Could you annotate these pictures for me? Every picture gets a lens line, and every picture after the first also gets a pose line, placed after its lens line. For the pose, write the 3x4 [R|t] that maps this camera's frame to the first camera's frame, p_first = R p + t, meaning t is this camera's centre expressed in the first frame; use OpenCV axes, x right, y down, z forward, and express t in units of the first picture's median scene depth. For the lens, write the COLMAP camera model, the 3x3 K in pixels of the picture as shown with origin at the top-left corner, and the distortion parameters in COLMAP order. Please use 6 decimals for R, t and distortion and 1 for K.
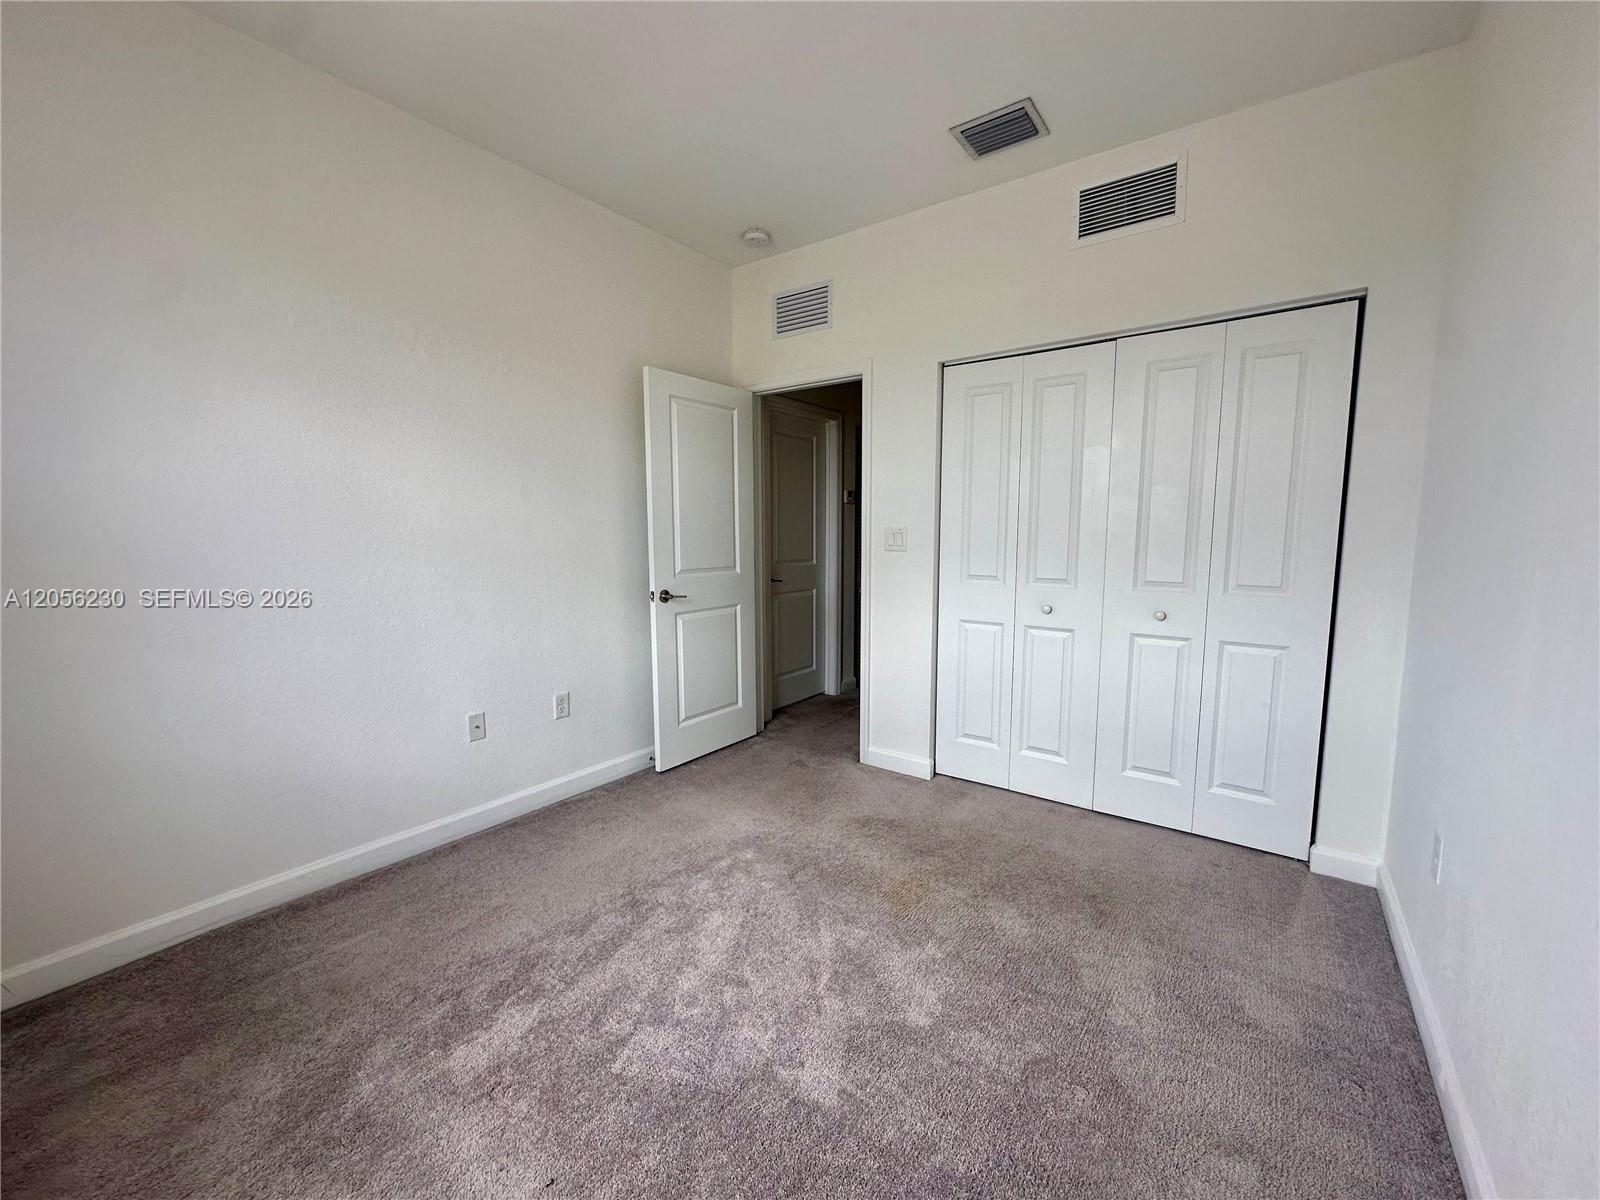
lens RADIAL K [[643.8, 0, 797.8], [0, 643.8, 602.5], [0, 0, 1]] dist [-0.000816, 0.000191]
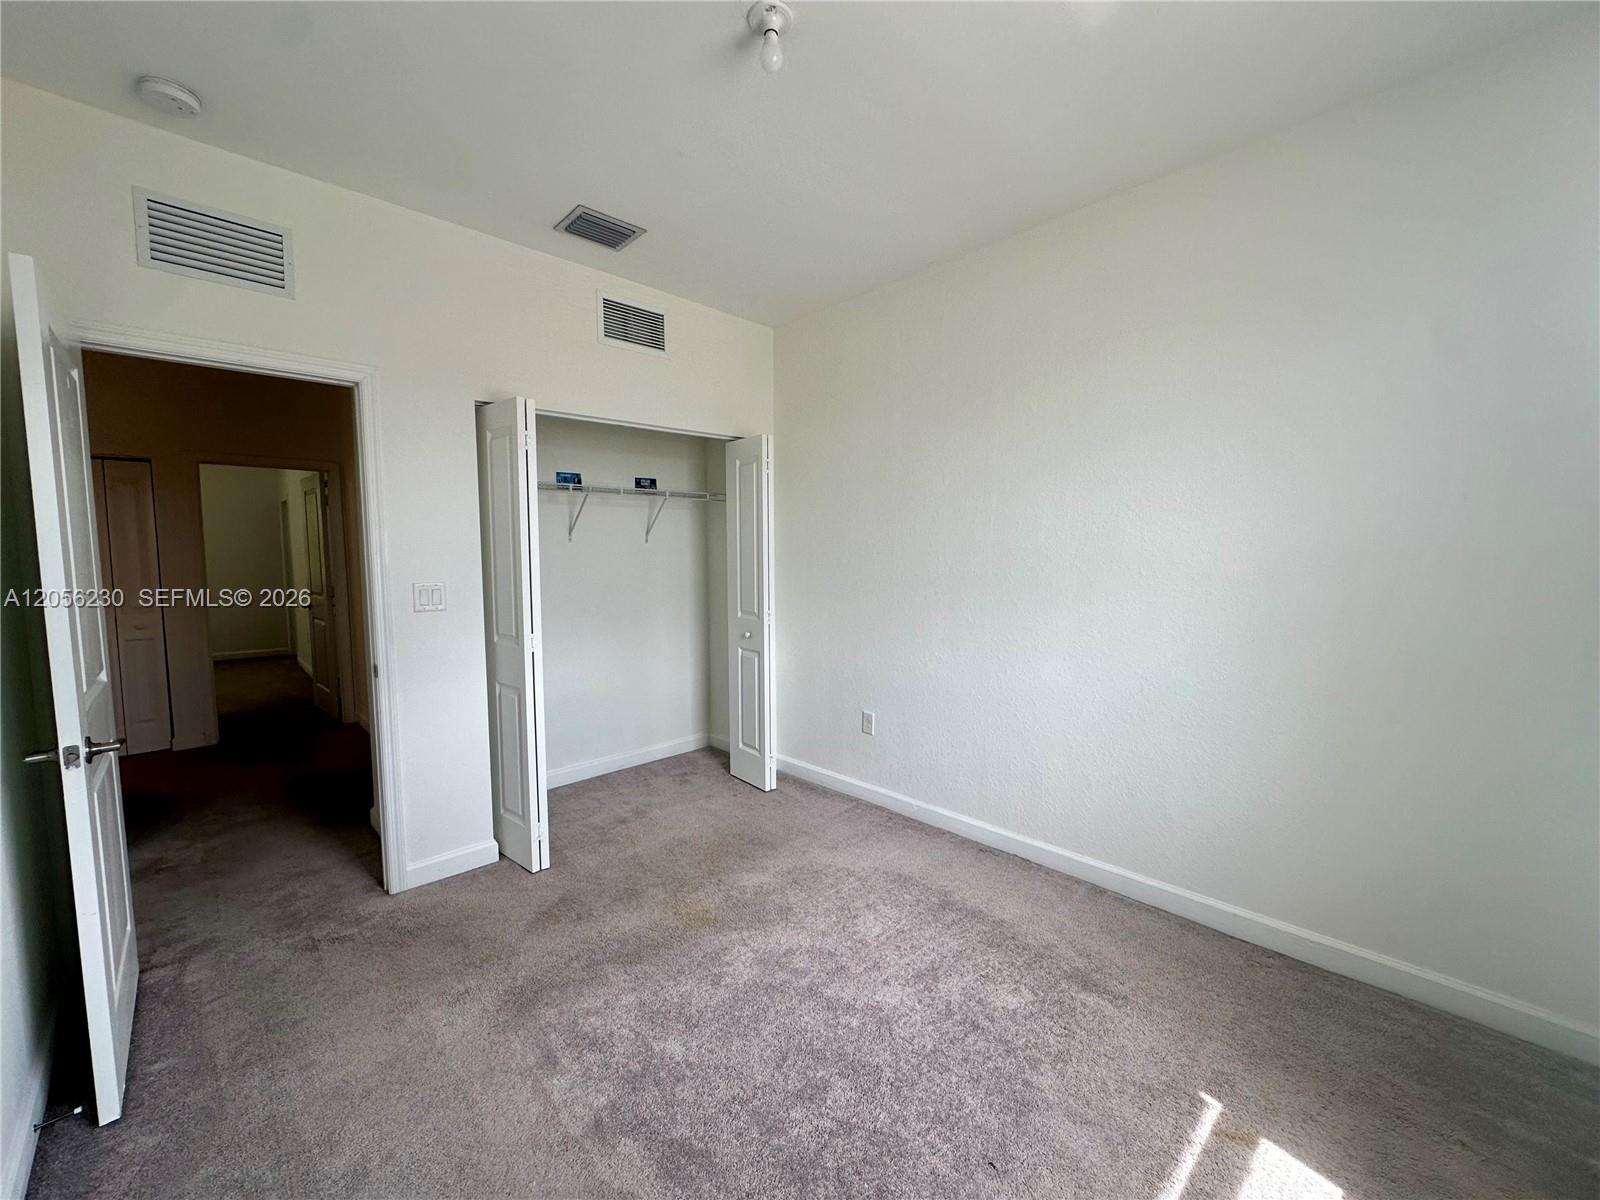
lens RADIAL K [[643.8, 0, 797.8], [0, 643.8, 602.5], [0, 0, 1]] dist [-0.000816, 0.000191]
pose [[0.166401, -0.084142, 0.982462, -0.671983], [0.108703, 0.991845, 0.066535, -0.110708], [-0.980048, 0.095725, 0.174191, 0.458721]]
